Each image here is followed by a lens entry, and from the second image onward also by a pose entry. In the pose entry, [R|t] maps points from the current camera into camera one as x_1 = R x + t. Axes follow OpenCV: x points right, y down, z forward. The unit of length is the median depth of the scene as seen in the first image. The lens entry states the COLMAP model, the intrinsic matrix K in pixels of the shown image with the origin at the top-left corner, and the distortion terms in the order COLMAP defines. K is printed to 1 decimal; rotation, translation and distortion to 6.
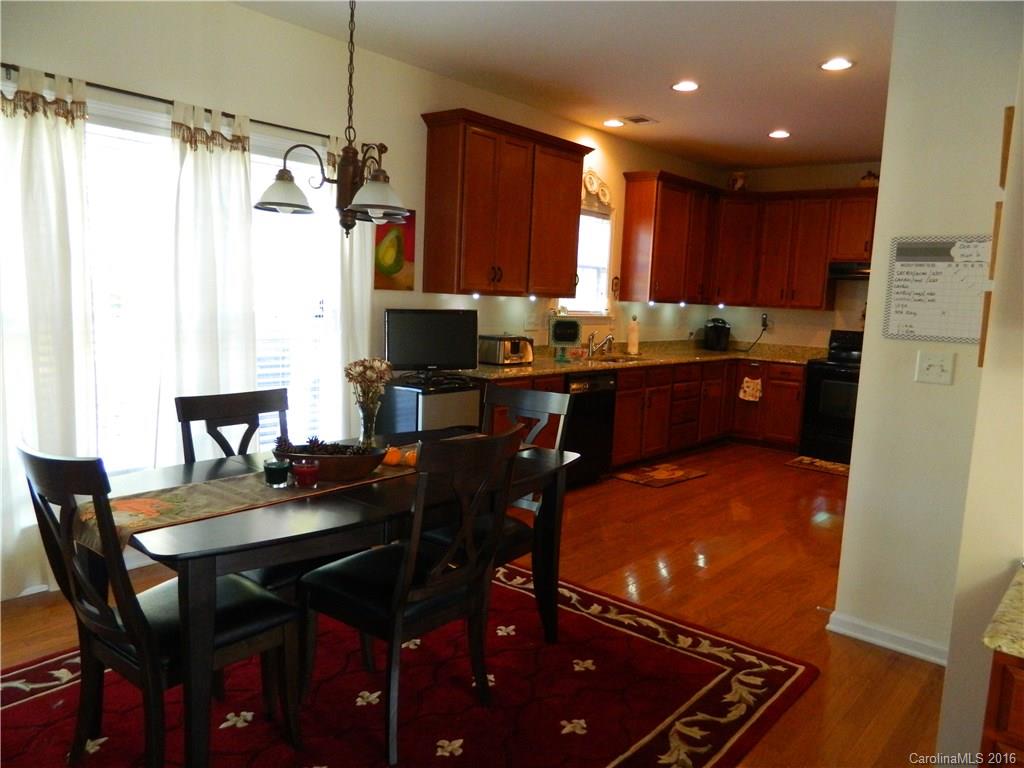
lens RADIAL K [[757.8, 0, 513.1], [0, 757.8, 382.3], [0, 0, 1]] dist [0.006525, -0.006939]
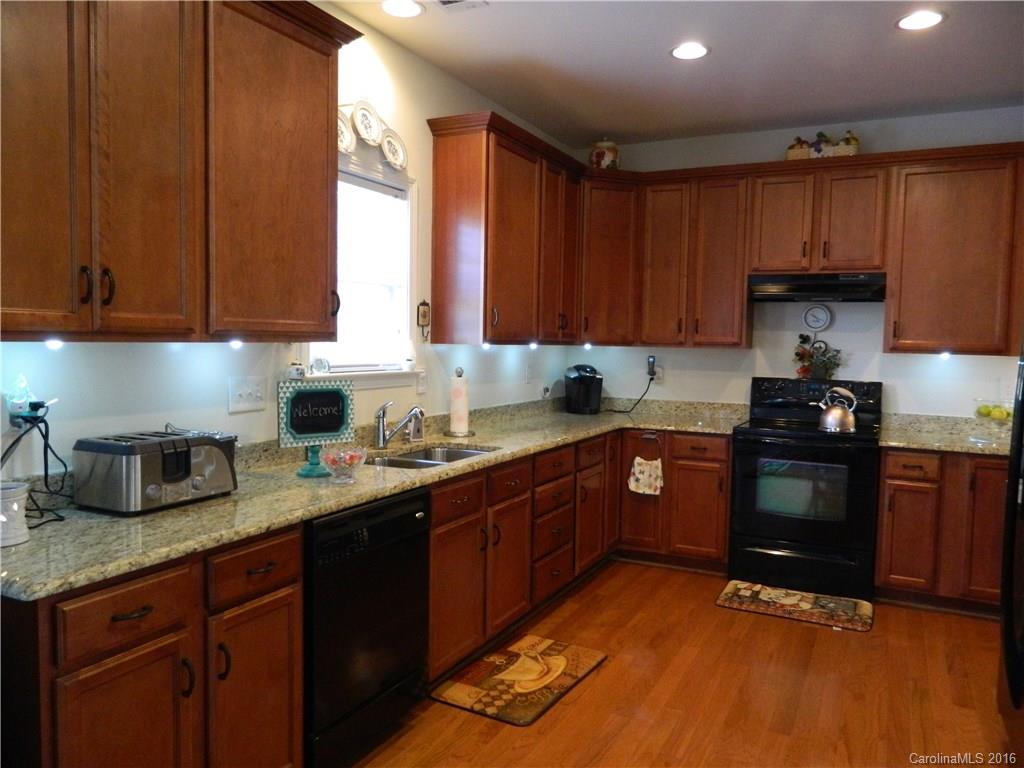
lens RADIAL K [[757.8, 0, 512.1], [0, 757.8, 381.6], [0, 0, 1]] dist [0.006525, -0.006939]
pose [[0.973154, -0.040818, 0.226508, 0.067868], [0.053143, 0.997404, -0.048583, -0.047404], [-0.223937, 0.059316, 0.972797, 0.428361]]
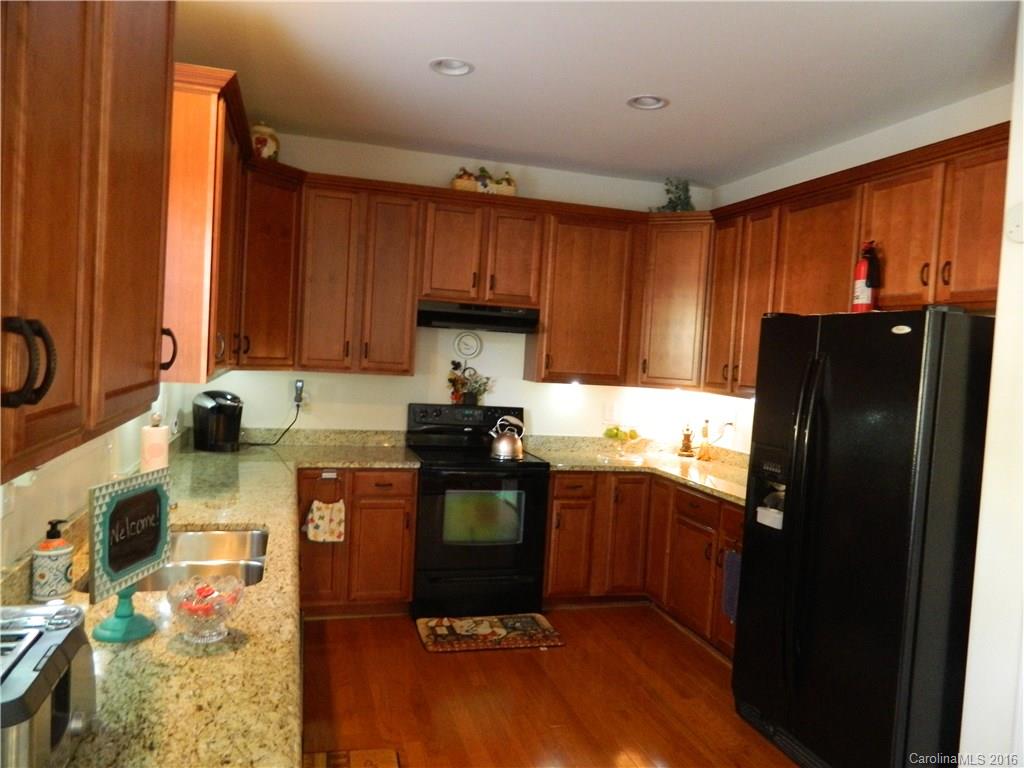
lens RADIAL K [[757.8, 0, 514.1], [0, 757.8, 382.3], [0, 0, 1]] dist [0.006525, -0.006939]
pose [[0.559752, -0.050109, 0.827144, -0.070316], [0.067564, 0.997606, 0.014713, -0.097420], [-0.825901, 0.047649, 0.561798, 0.601942]]
